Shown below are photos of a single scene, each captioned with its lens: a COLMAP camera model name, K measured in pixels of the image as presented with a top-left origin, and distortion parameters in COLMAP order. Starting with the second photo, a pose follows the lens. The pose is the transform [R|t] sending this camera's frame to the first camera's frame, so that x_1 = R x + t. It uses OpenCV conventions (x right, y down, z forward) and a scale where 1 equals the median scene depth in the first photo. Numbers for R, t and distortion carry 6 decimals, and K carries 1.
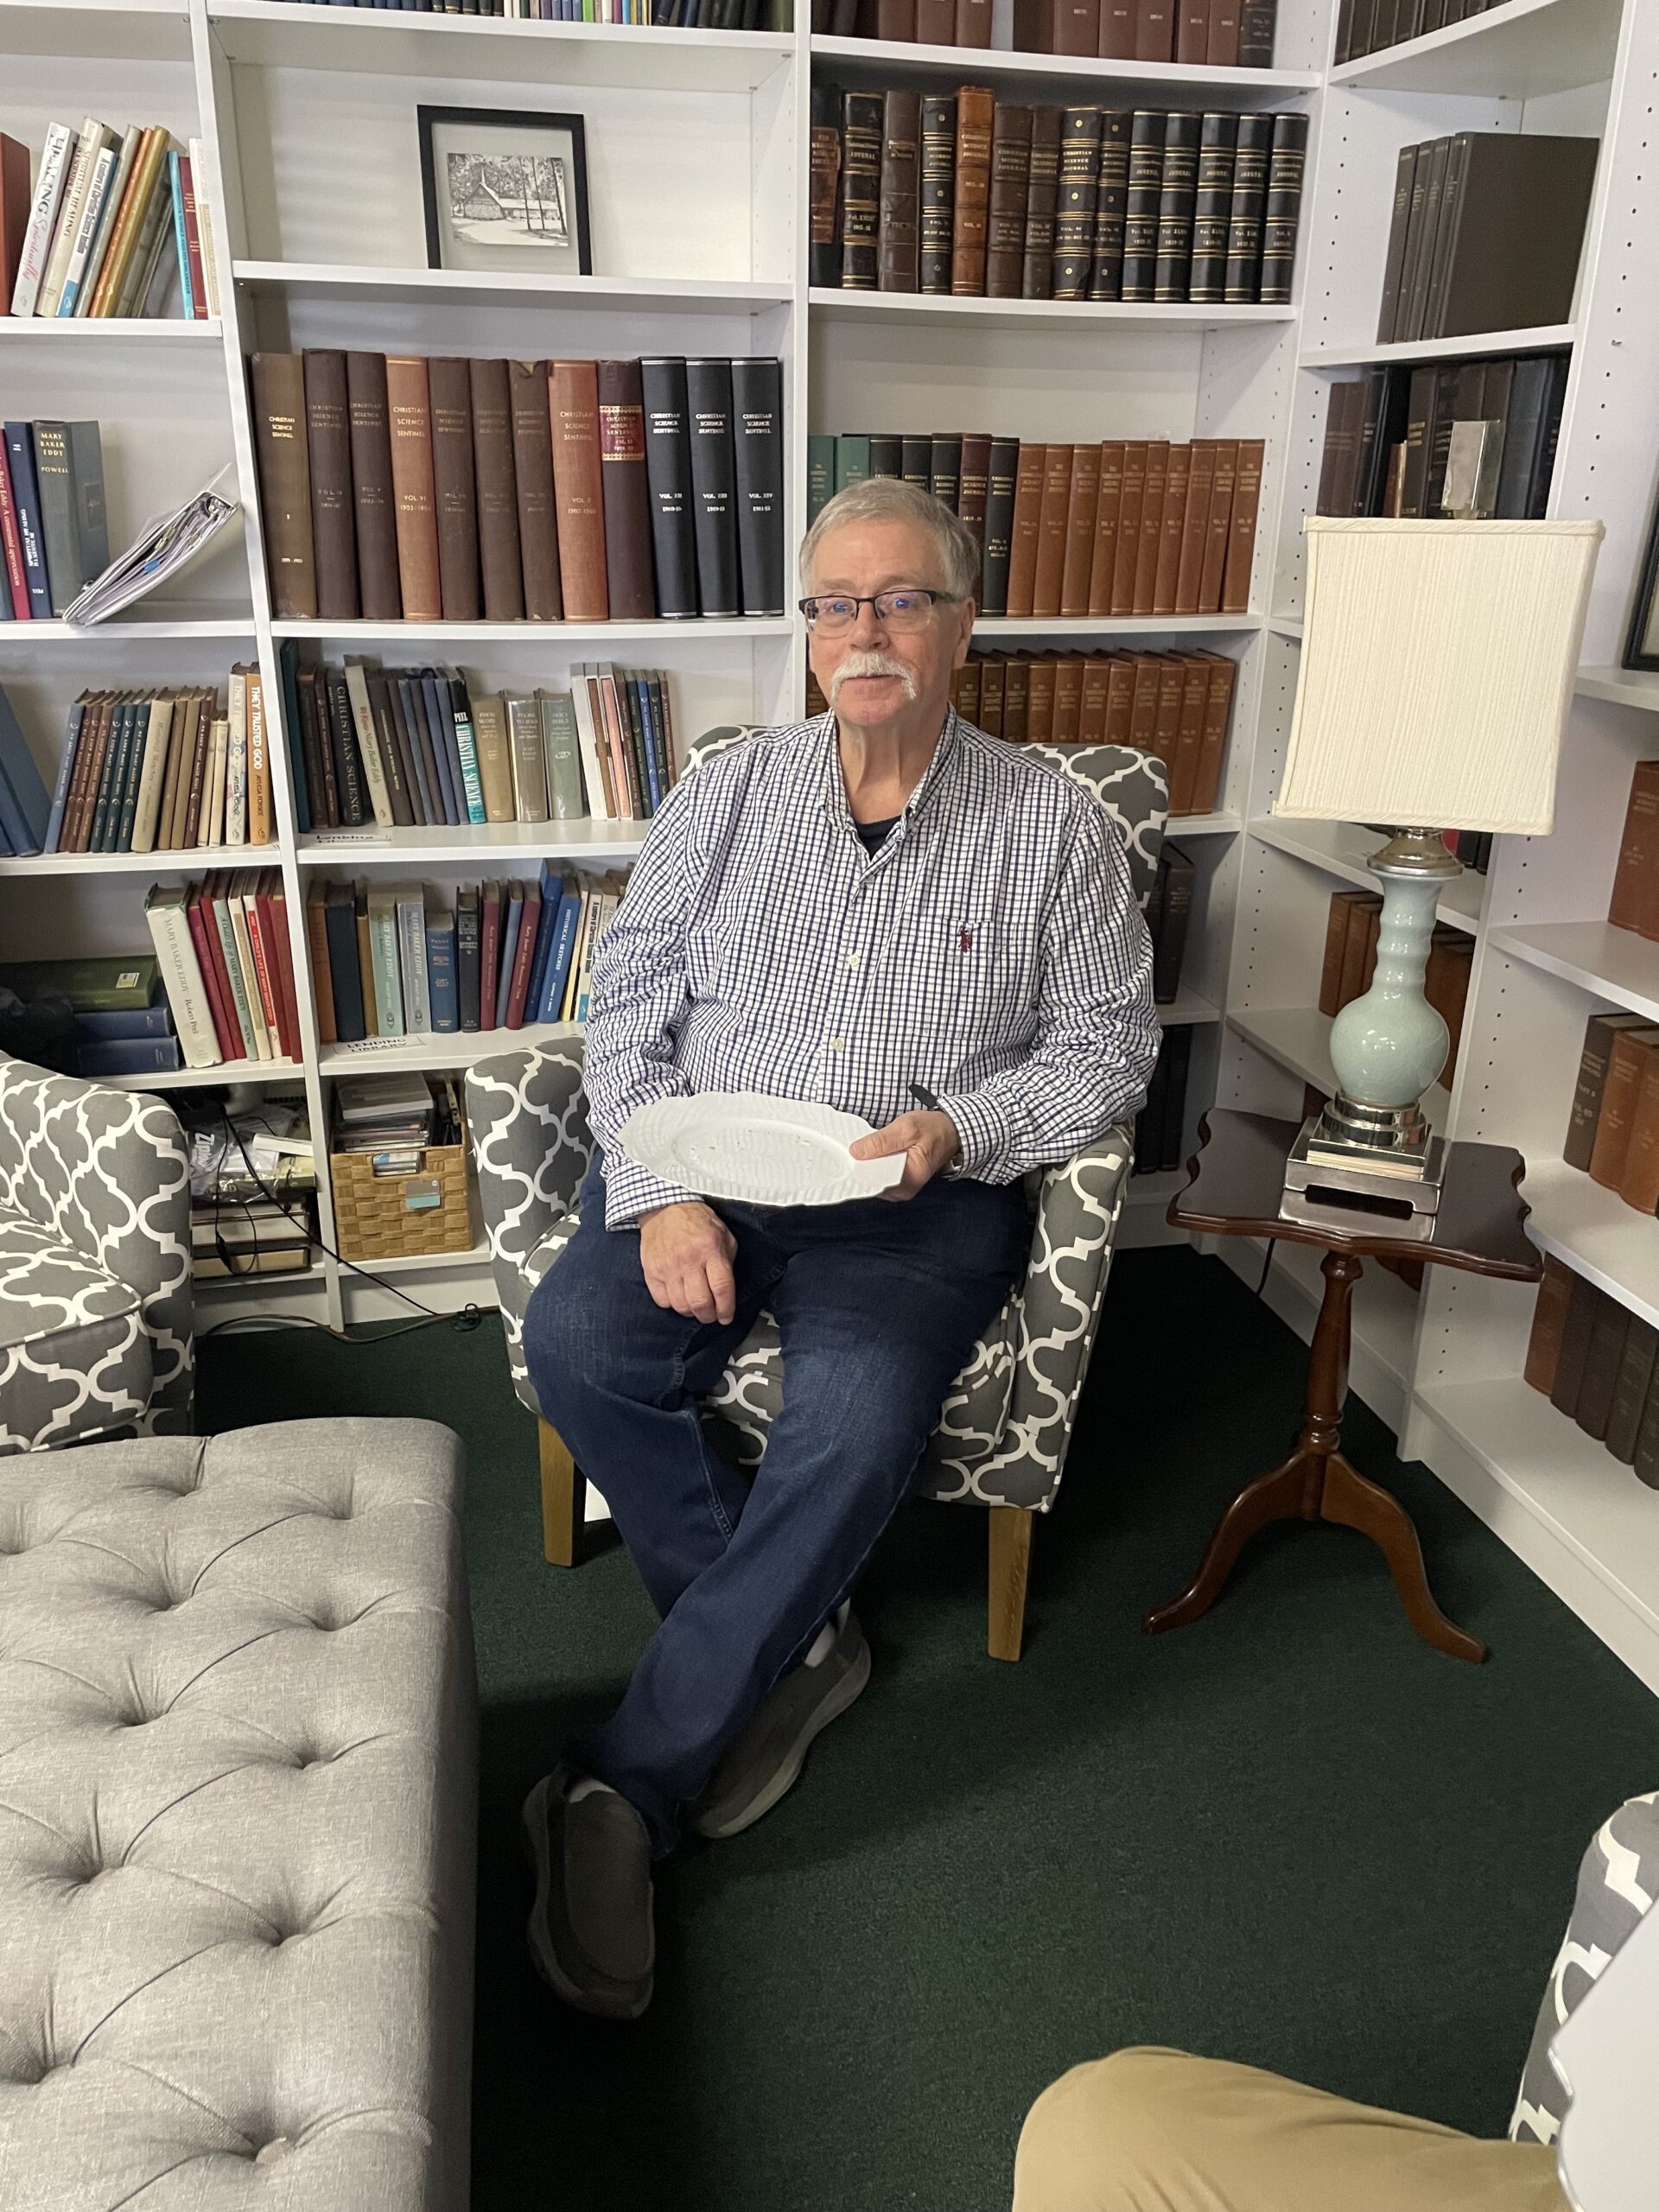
lens RADIAL K [[1693.2, 0, 829.9], [0, 1693.2, 1112.5], [0, 0, 1]] dist [0.064642, -0.083108]
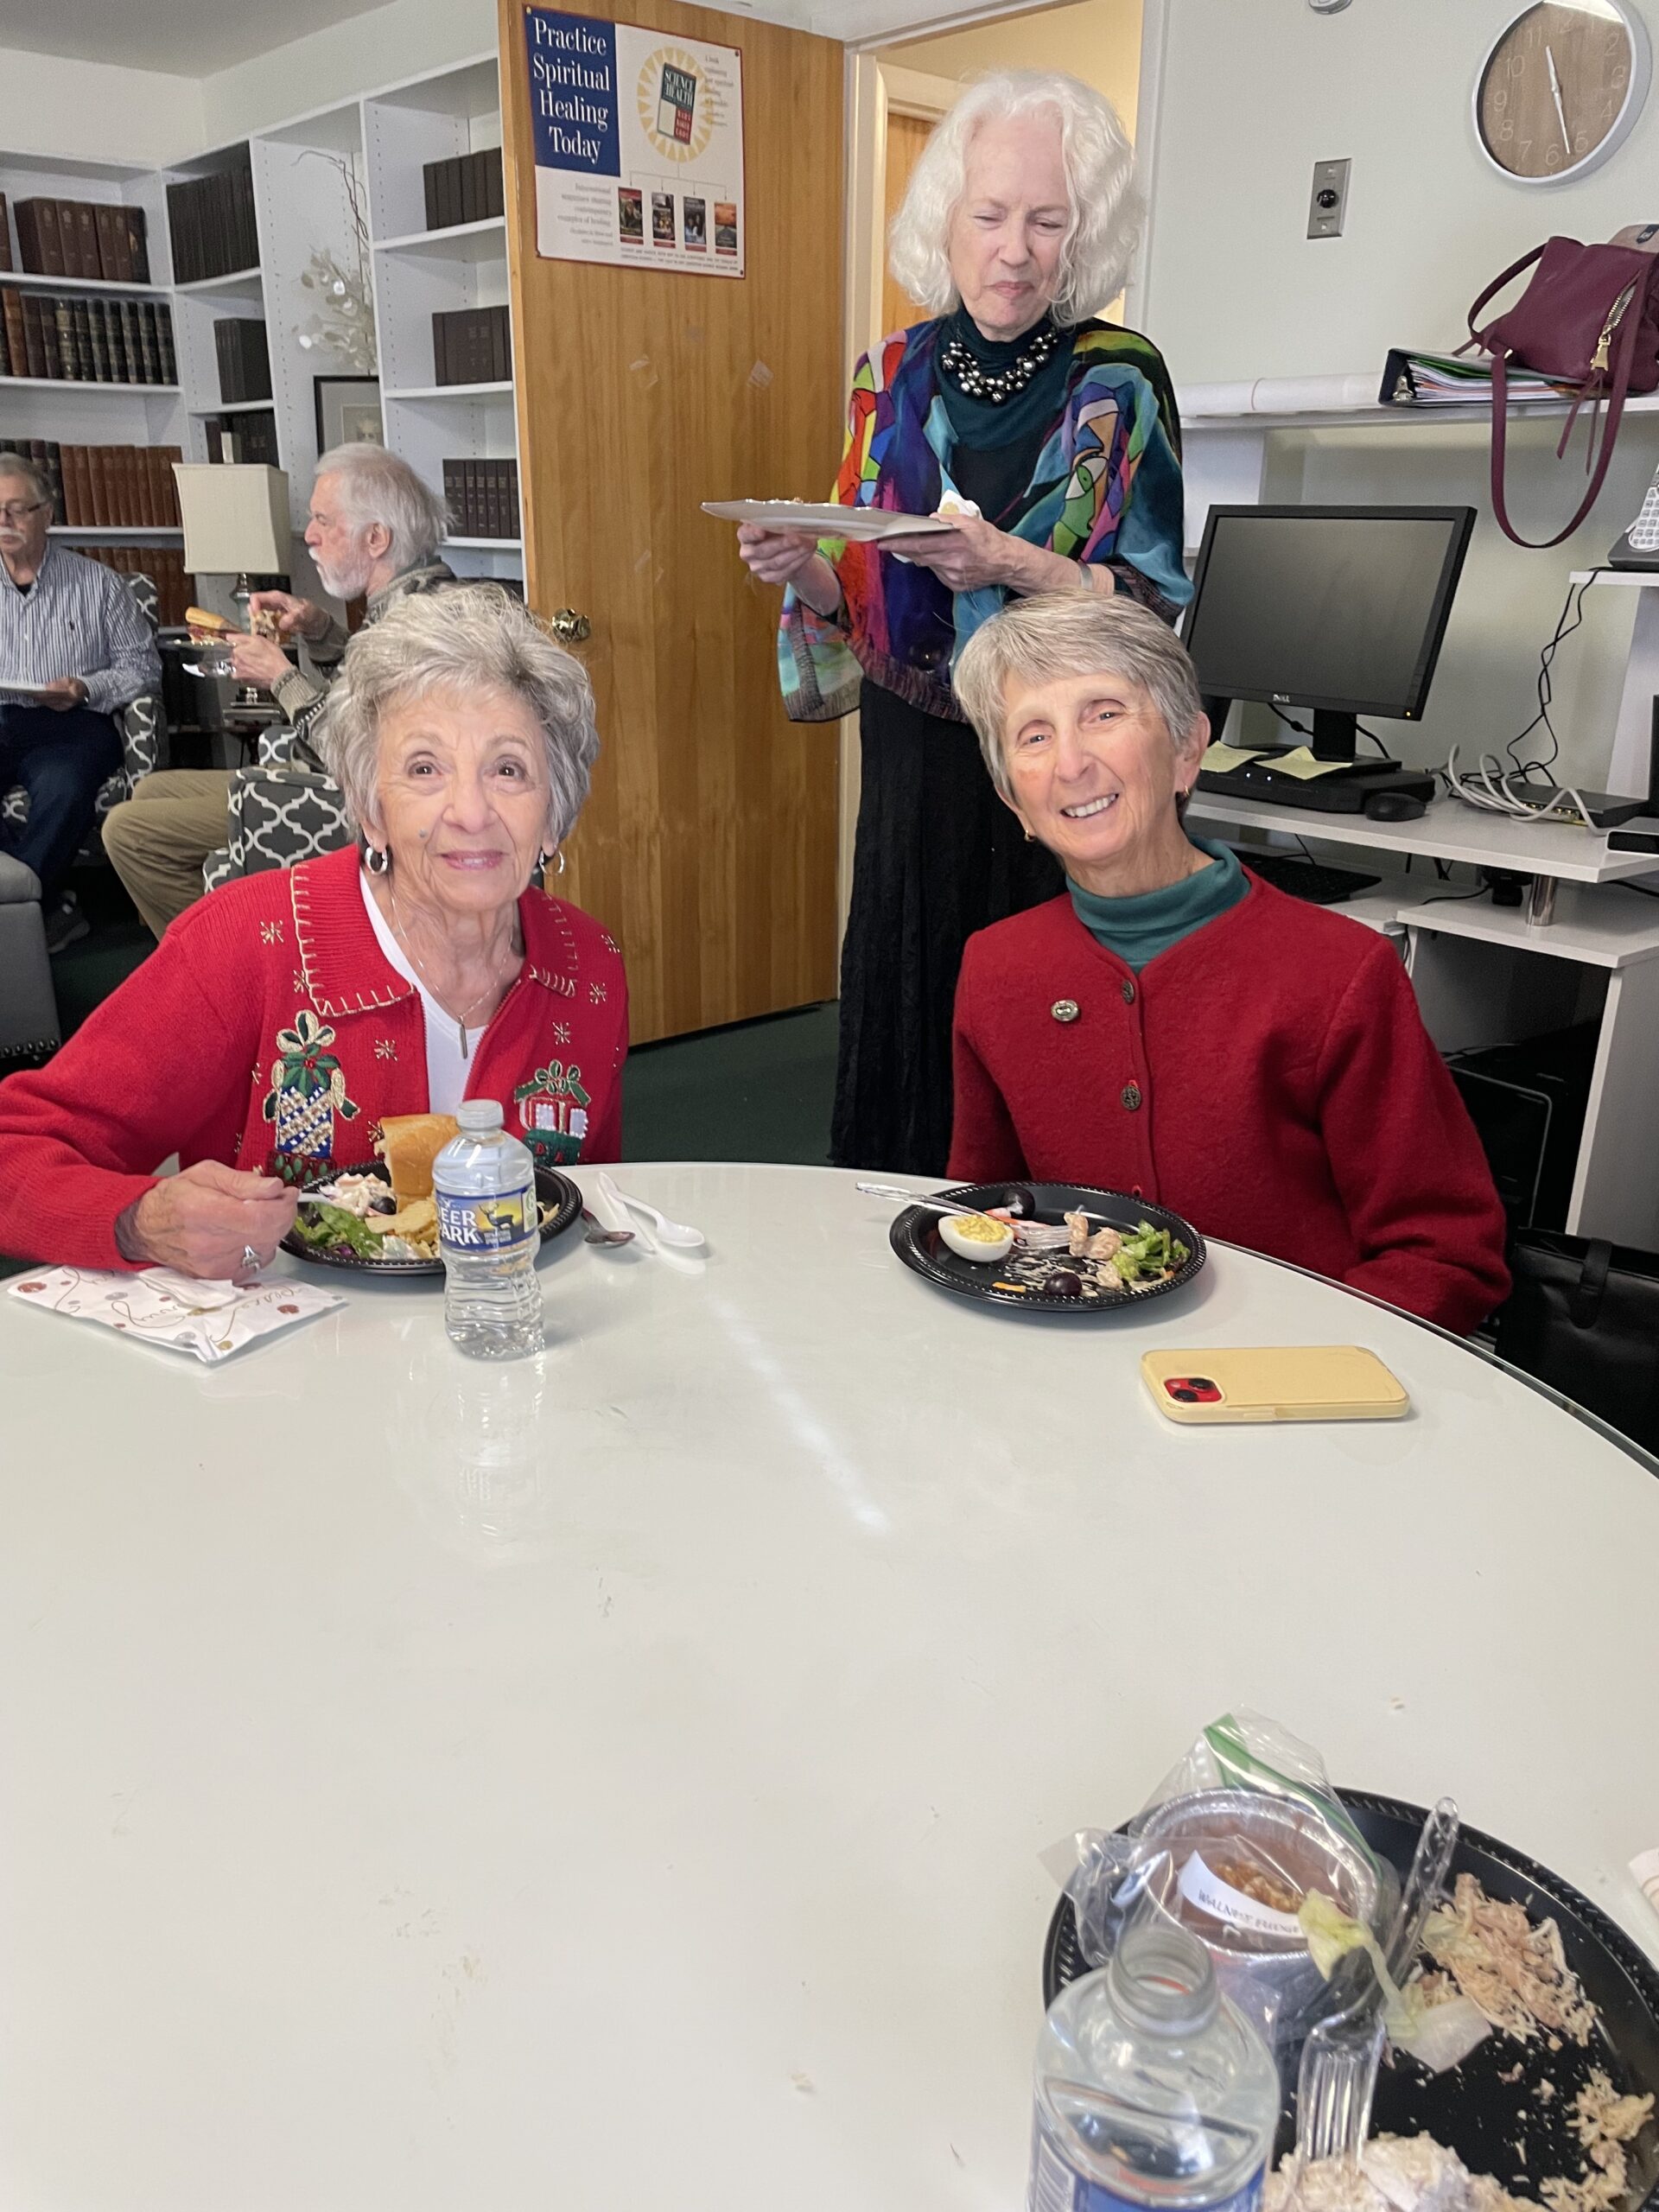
lens RADIAL K [[1693.2, 0, 827.0], [0, 1693.2, 1105.0], [0, 0, 1]] dist [0.064642, -0.083108]
pose [[0.874134, -0.165016, 0.456793, -0.174830], [0.178985, 0.983768, 0.012873, 0.598586], [-0.451503, 0.070506, 0.889480, -1.359585]]
